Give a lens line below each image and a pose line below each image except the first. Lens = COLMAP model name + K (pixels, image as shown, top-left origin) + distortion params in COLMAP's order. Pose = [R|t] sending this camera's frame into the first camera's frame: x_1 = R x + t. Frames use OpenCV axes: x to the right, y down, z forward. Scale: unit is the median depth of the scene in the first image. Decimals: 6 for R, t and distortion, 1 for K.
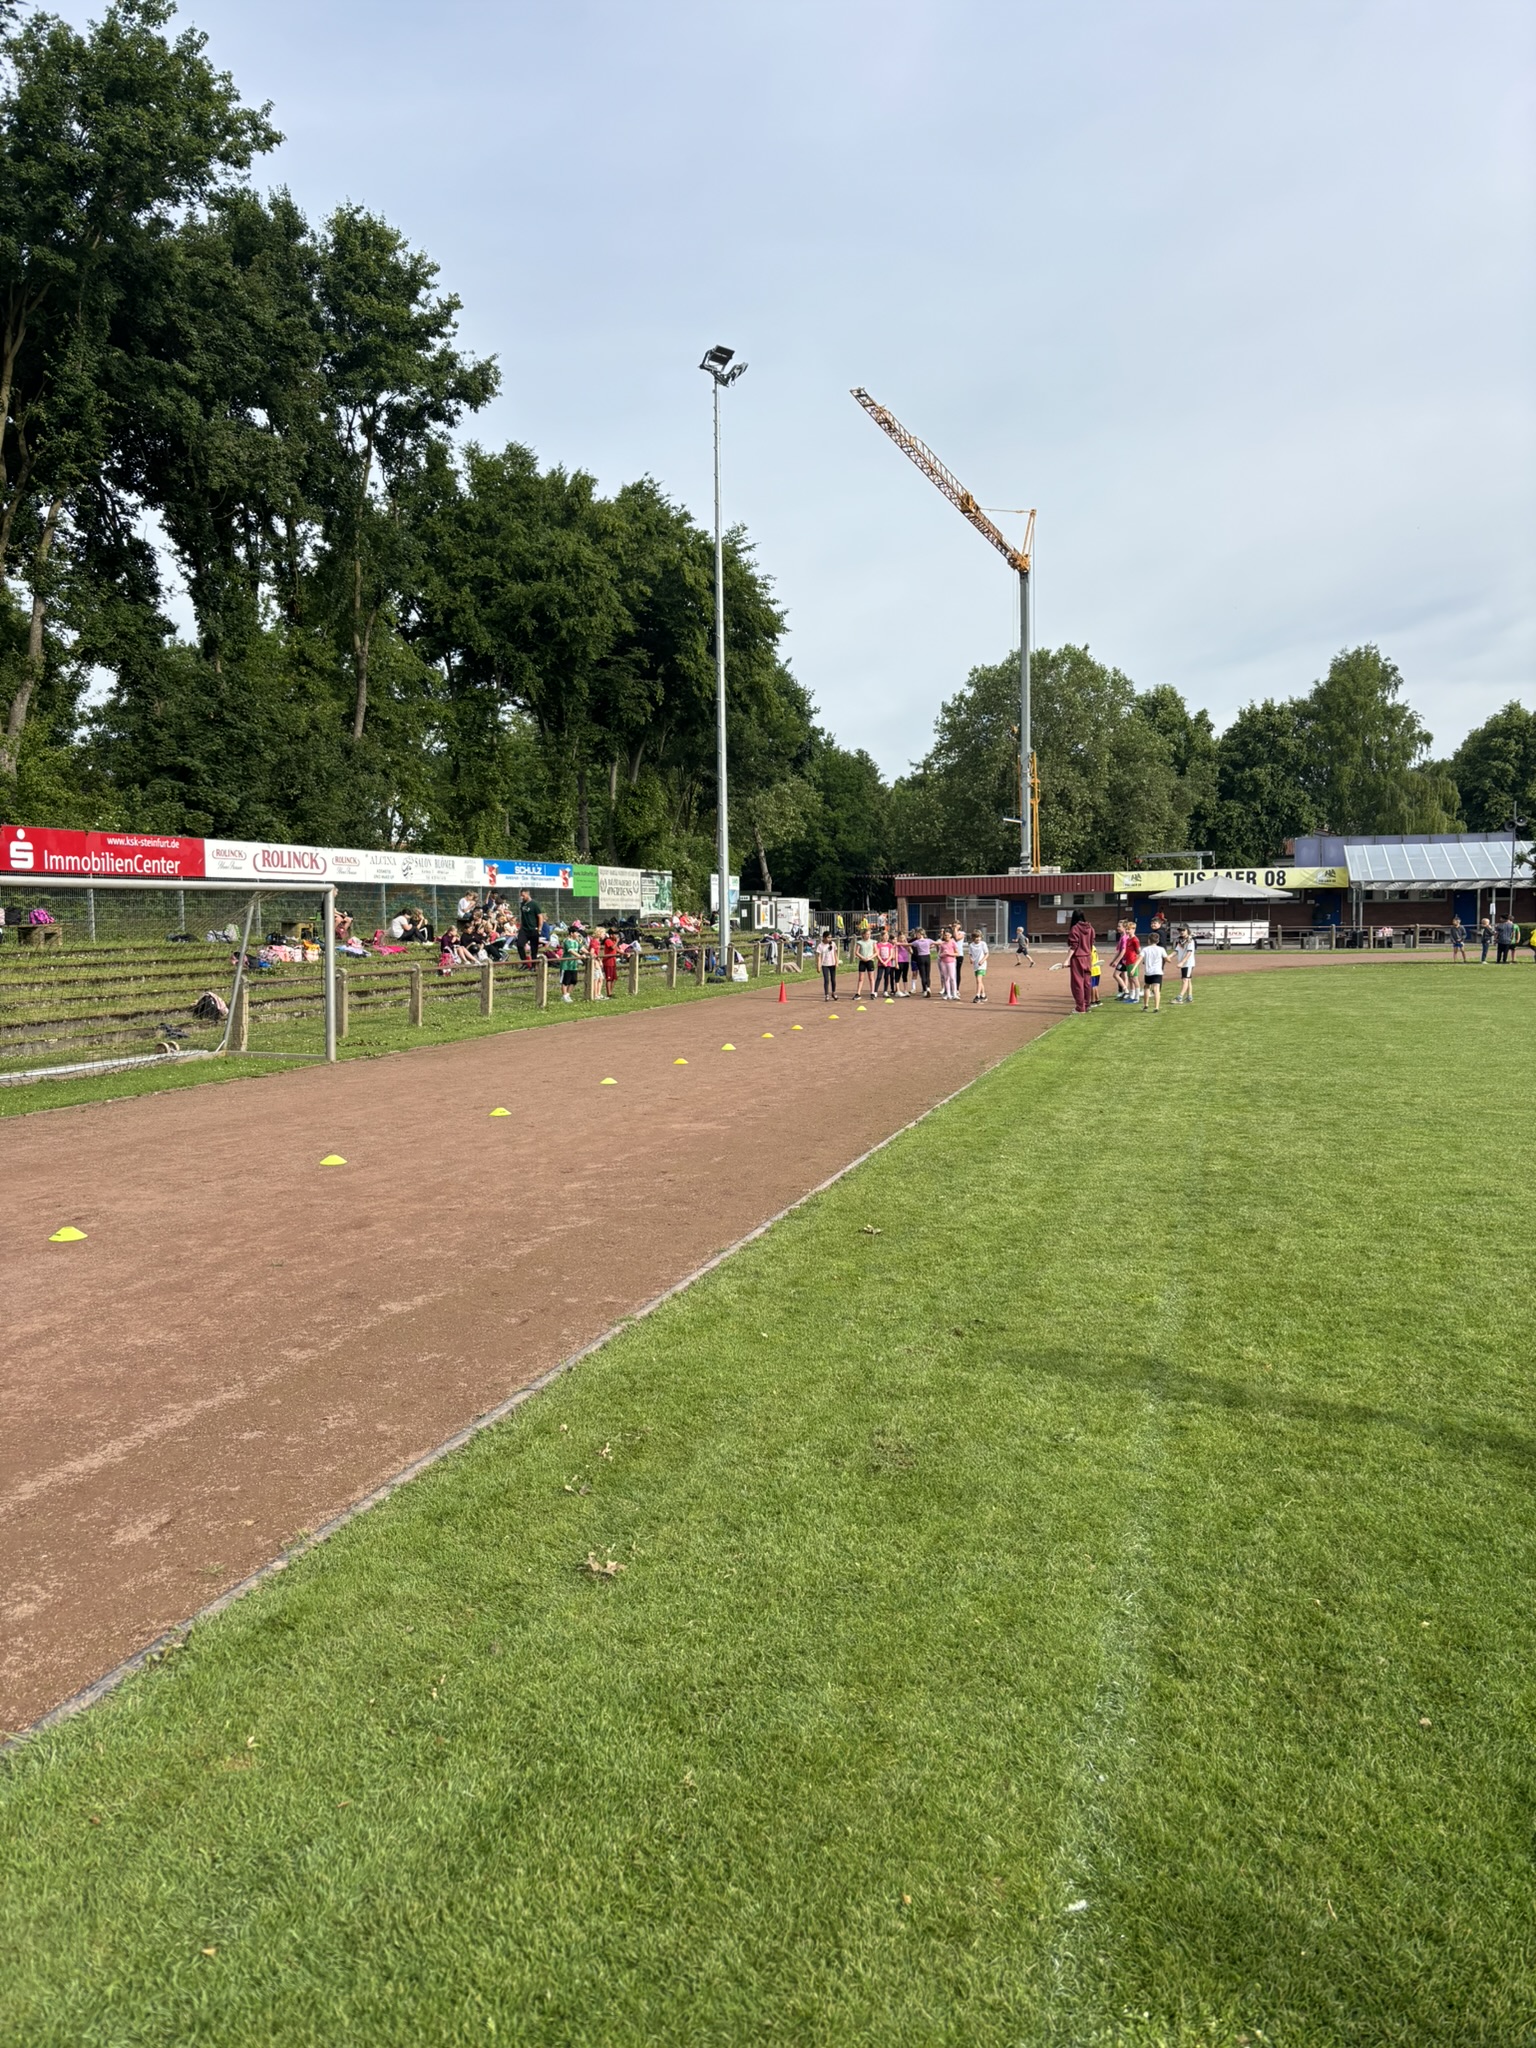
lens RADIAL K [[1551.8, 0, 828.1], [0, 1551.8, 1037.1], [0, 0, 1]] dist [0.055168, -0.064816]
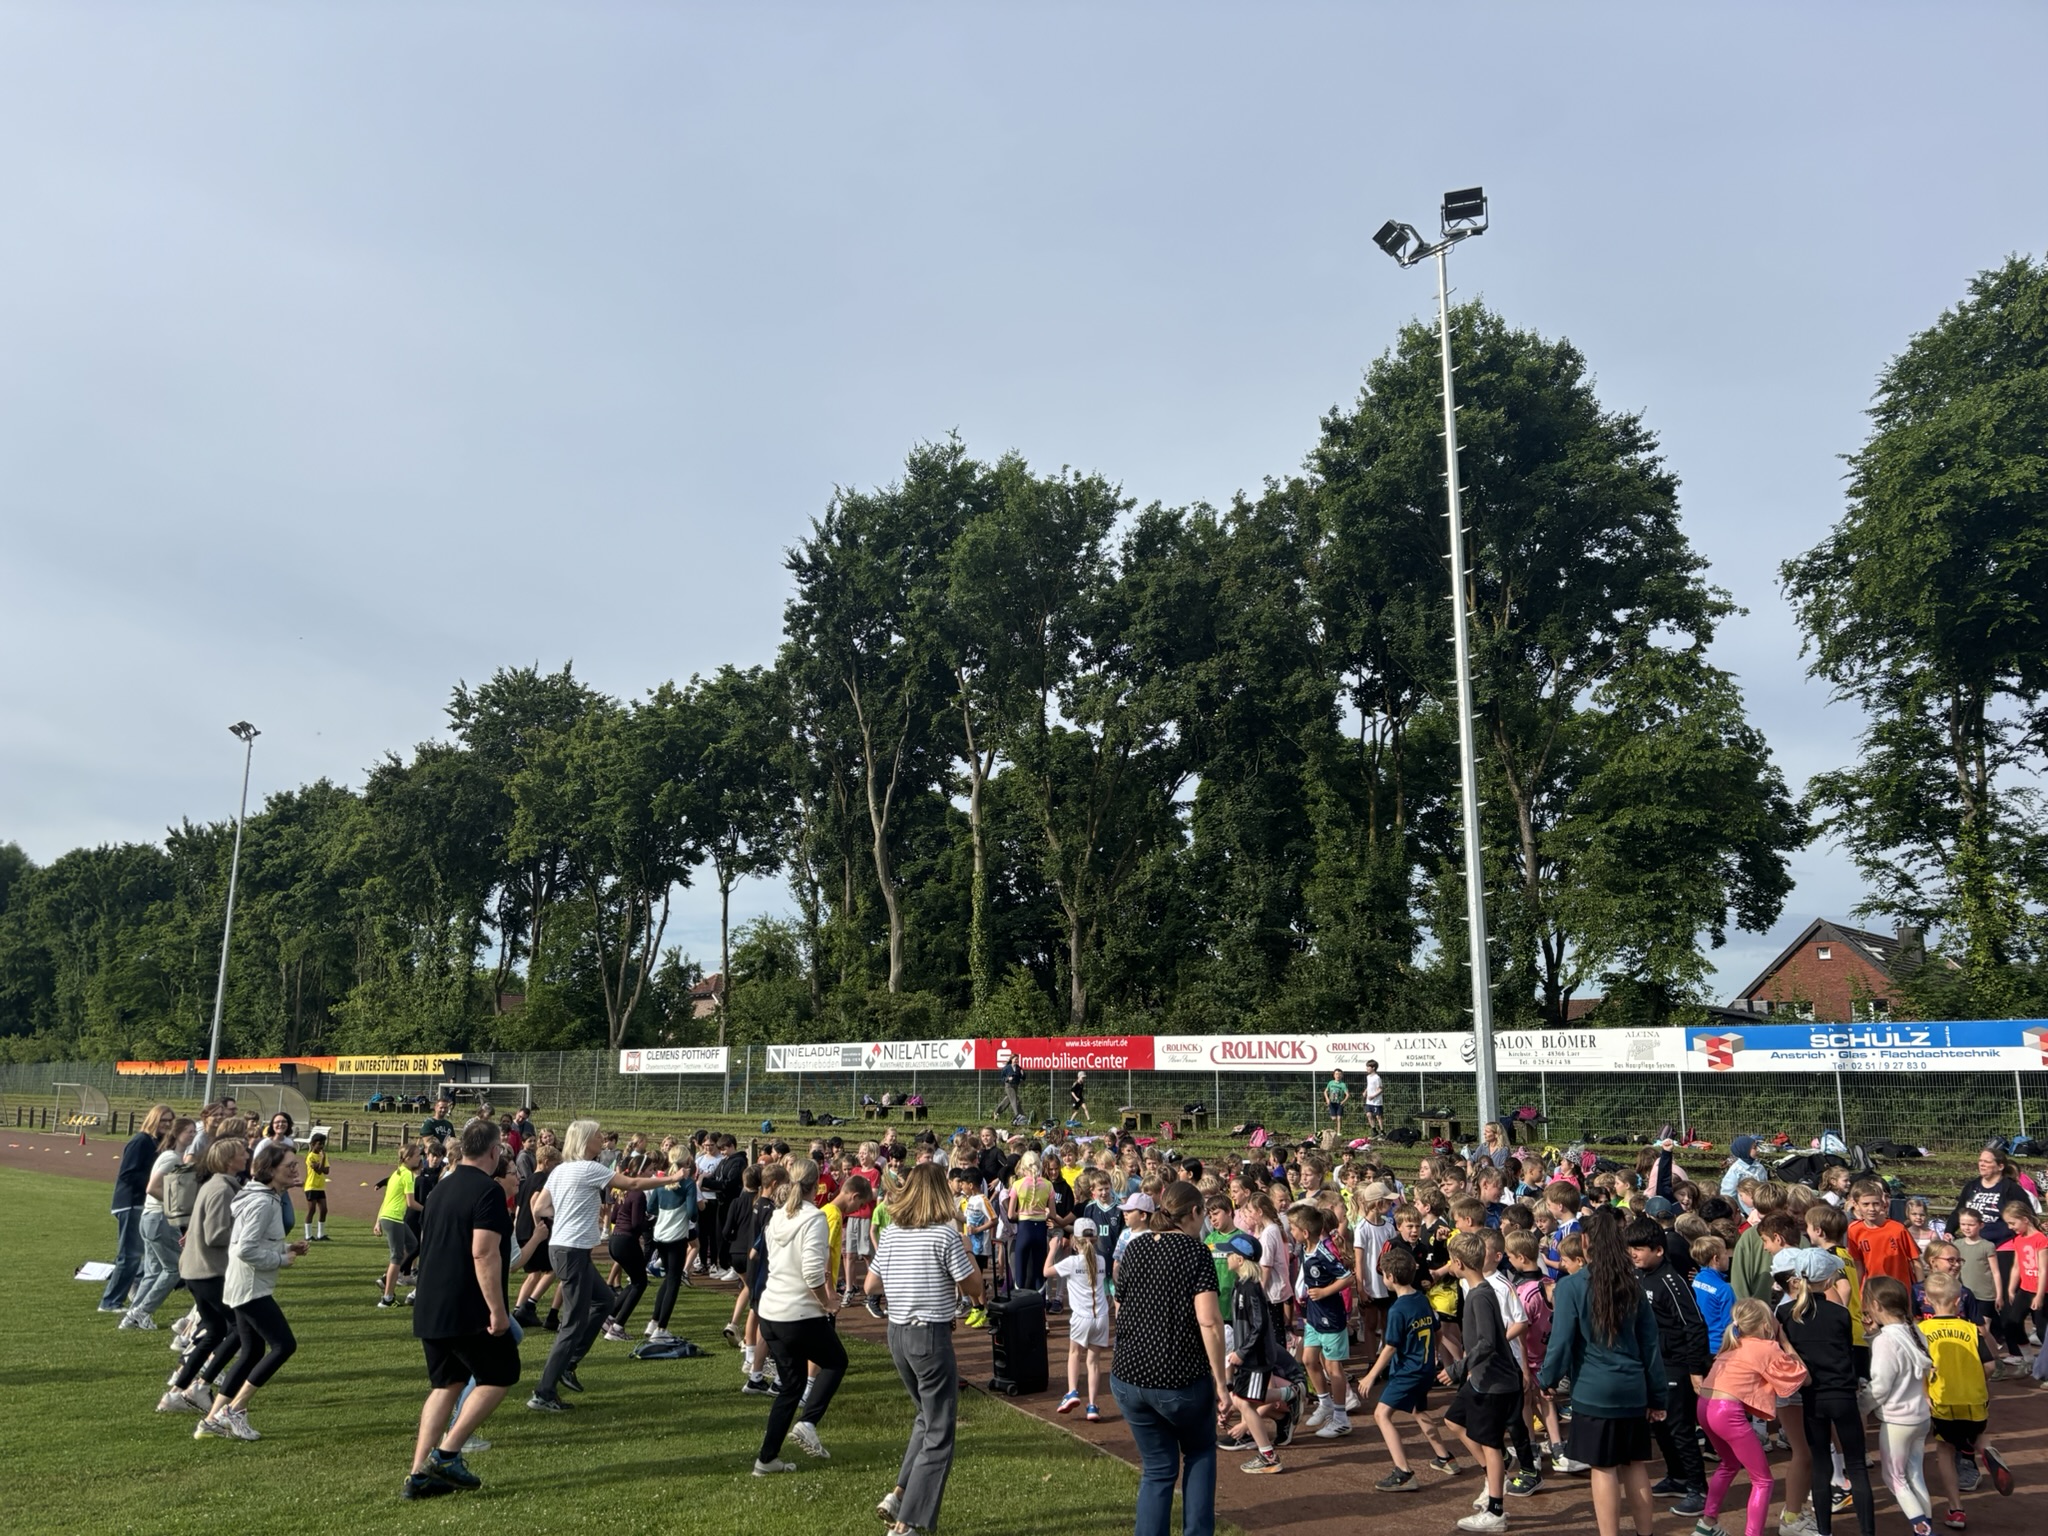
lens RADIAL K [[1551.8, 0, 1003.0], [0, 1551.8, 777.6], [0, 0, 1]] dist [0.055168, -0.064816]
pose [[-0.505847, -0.167215, -0.846261, 0.310502], [-0.076053, 0.985857, -0.149338, -0.065619], [0.859264, -0.011182, -0.511410, 0.722086]]
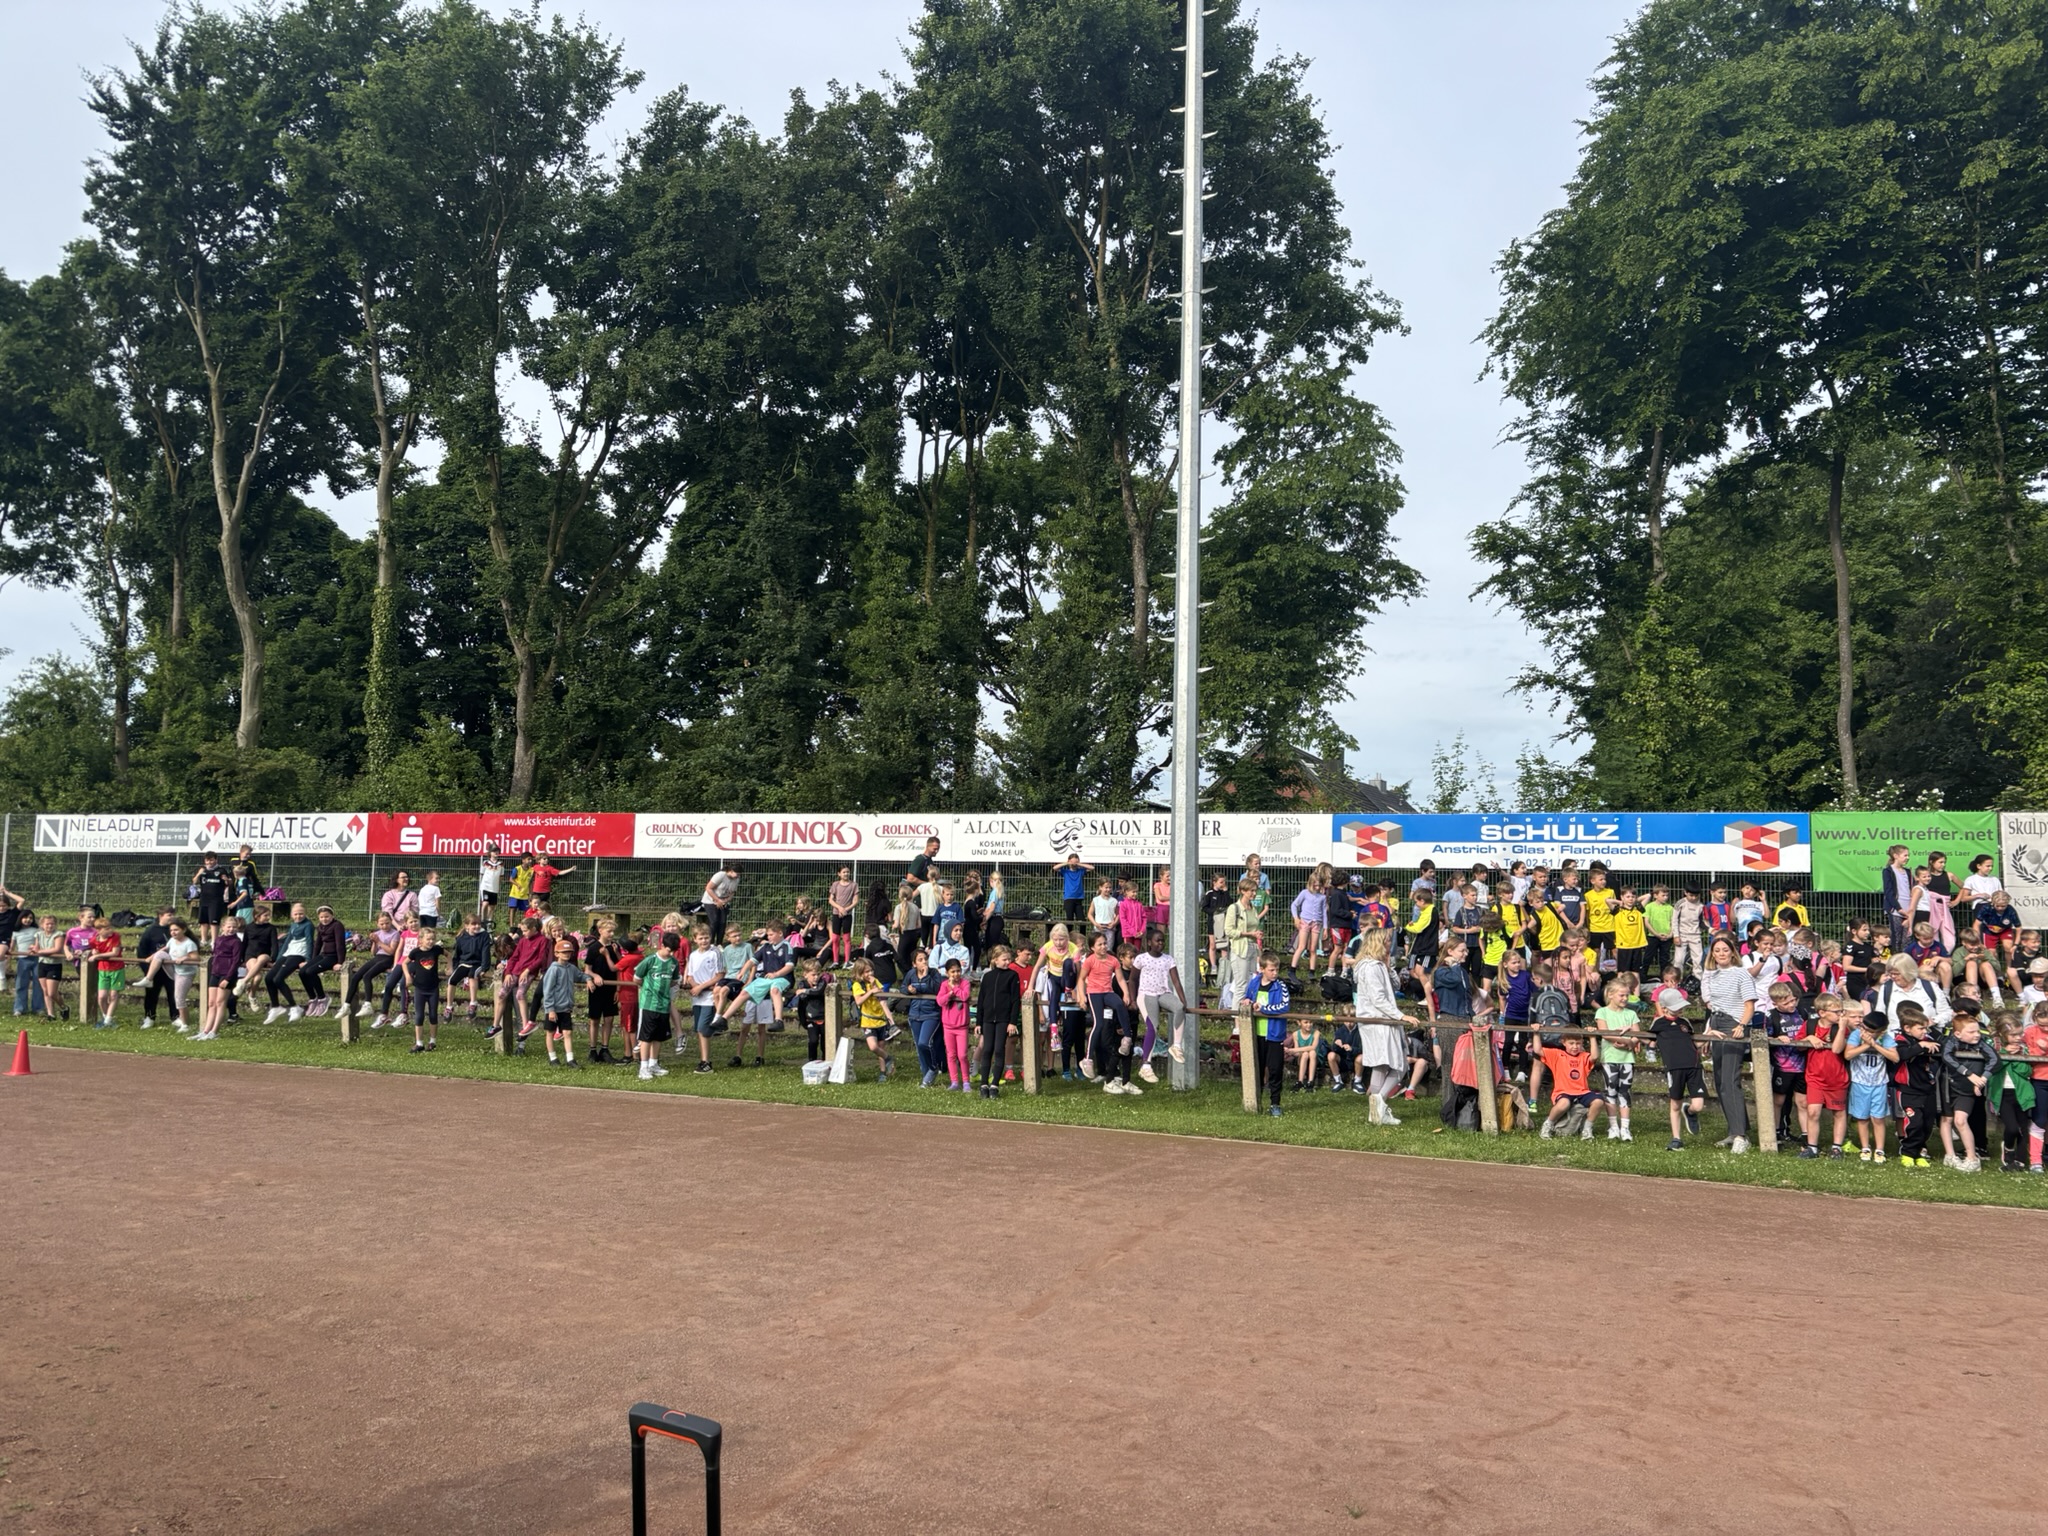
lens RADIAL K [[1551.8, 0, 1024.5], [0, 1551.8, 766.4], [0, 0, 1]] dist [0.055168, -0.064816]
pose [[-0.133356, -0.081868, -0.987681, 0.197342], [-0.102320, 0.992394, -0.068443, -0.056281], [0.985772, 0.091932, -0.140719, 0.644342]]
